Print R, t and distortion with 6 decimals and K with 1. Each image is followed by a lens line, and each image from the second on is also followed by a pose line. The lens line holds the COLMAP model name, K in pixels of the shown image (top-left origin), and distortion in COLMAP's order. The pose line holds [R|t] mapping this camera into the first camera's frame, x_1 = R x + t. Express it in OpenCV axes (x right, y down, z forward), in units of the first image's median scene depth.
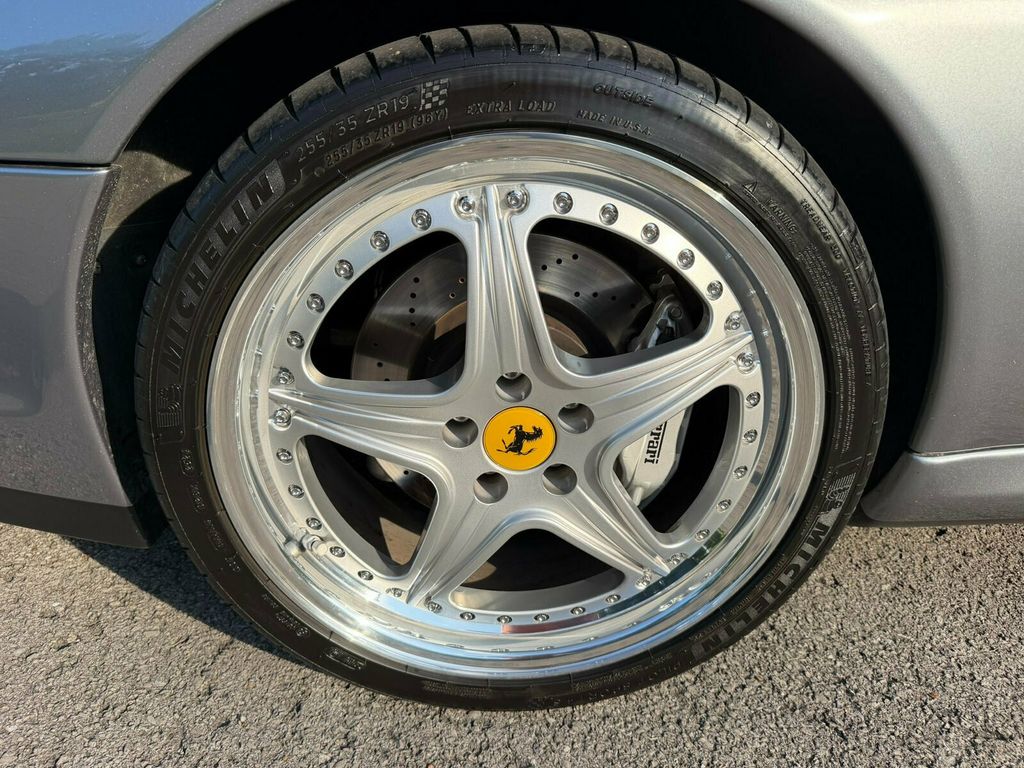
lens RADIAL K [[709.6, 0, 506.1], [0, 709.6, 383.3], [0, 0, 1]] dist [0.035422, -0.002618]
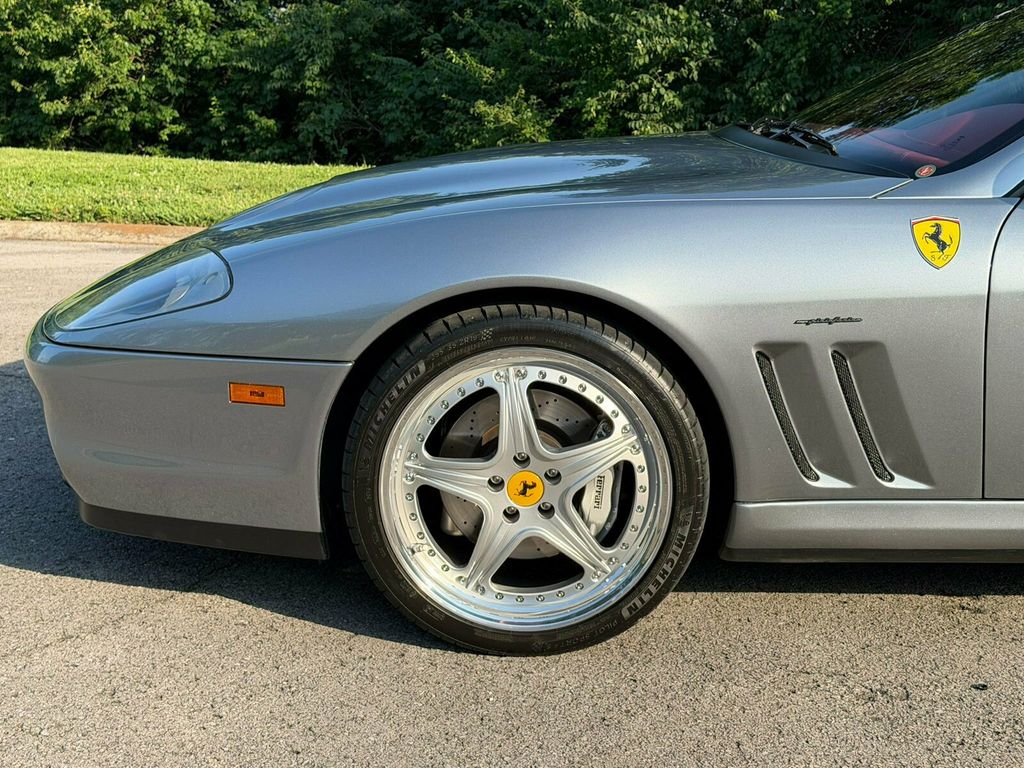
lens RADIAL K [[1465.8, 0, 511.9], [0, 1465.8, 382.0], [0, 0, 1]] dist [-0.116100, 0.000000]
pose [[0.998750, -0.007853, -0.049370, 0.198313], [-0.003686, 0.973328, -0.229390, 0.775009], [0.049854, 0.229285, 0.972082, -3.265302]]
